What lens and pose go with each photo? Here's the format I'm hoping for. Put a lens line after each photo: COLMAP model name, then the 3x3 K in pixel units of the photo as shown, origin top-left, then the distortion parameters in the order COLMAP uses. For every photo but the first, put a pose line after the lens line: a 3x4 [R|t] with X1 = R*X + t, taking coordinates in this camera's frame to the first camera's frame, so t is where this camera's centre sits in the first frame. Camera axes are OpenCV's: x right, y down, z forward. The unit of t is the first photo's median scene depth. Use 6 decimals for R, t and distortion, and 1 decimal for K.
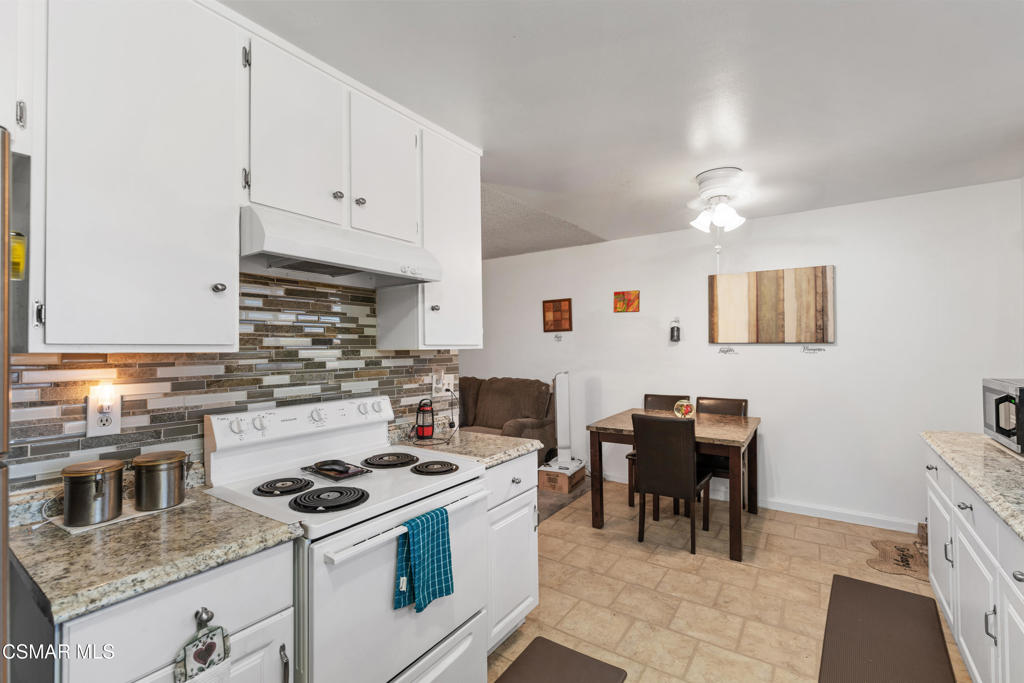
lens RADIAL K [[458.6, 0, 514.1], [0, 458.6, 341.7], [0, 0, 1]] dist [-0.002480, -0.000142]
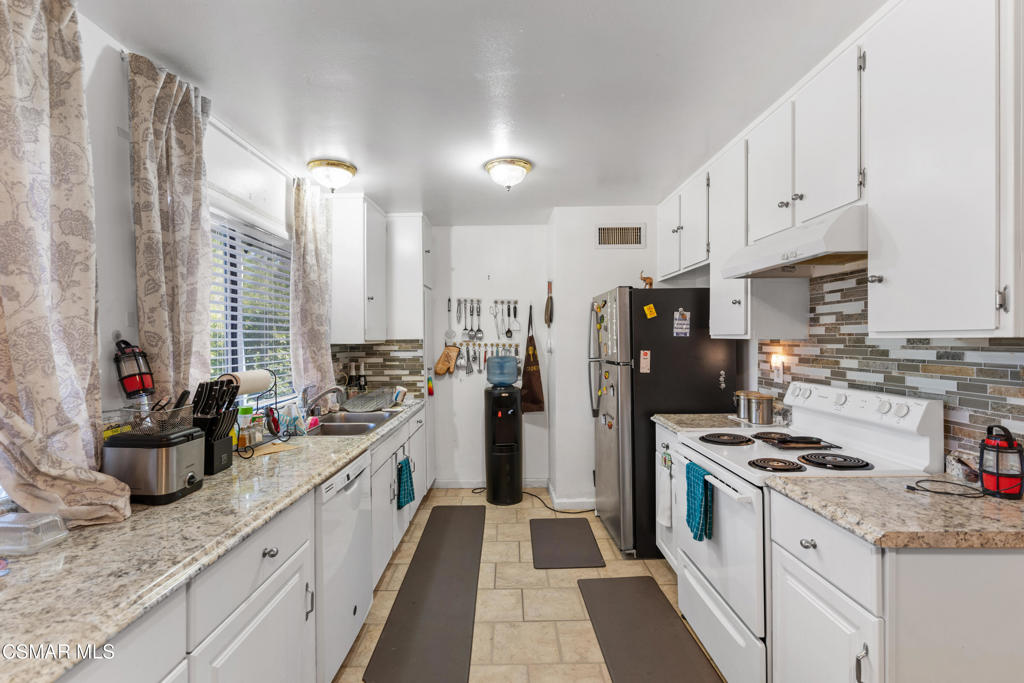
lens RADIAL K [[458.6, 0, 513.0], [0, 458.6, 340.0], [0, 0, 1]] dist [-0.002480, -0.000142]
pose [[-0.817231, 0.015578, -0.576099, 0.781745], [0.021699, 0.999758, -0.003747, 0.012695], [0.575901, -0.015563, -0.817371, 1.425998]]
